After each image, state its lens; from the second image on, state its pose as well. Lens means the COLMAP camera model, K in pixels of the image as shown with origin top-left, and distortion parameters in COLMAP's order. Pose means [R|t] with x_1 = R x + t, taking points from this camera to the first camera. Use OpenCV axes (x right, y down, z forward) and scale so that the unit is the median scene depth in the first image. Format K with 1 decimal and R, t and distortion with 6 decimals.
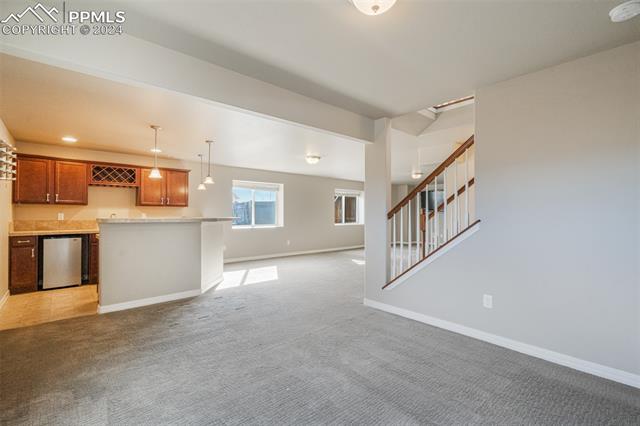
lens RADIAL K [[291.8, 0, 319.7], [0, 291.8, 209.7], [0, 0, 1]] dist [0.000809, -0.000269]
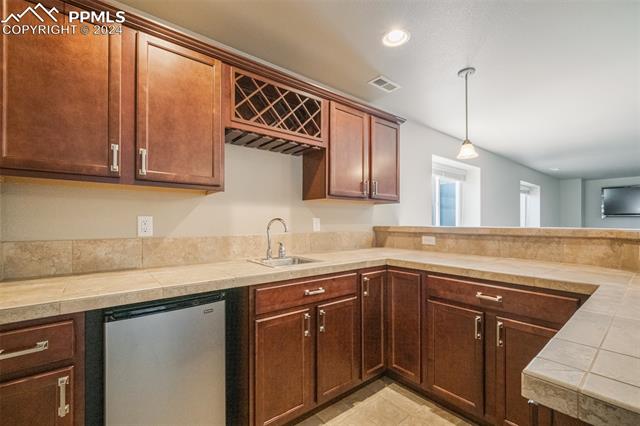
lens RADIAL K [[291.8, 0, 320.9], [0, 291.8, 219.4], [0, 0, 1]] dist [0.000809, -0.000269]
pose [[0.997384, -0.002354, -0.072252, -0.665762], [0.002828, 0.999975, 0.006460, 0.013995], [0.072235, -0.006648, 0.997365, 0.685624]]
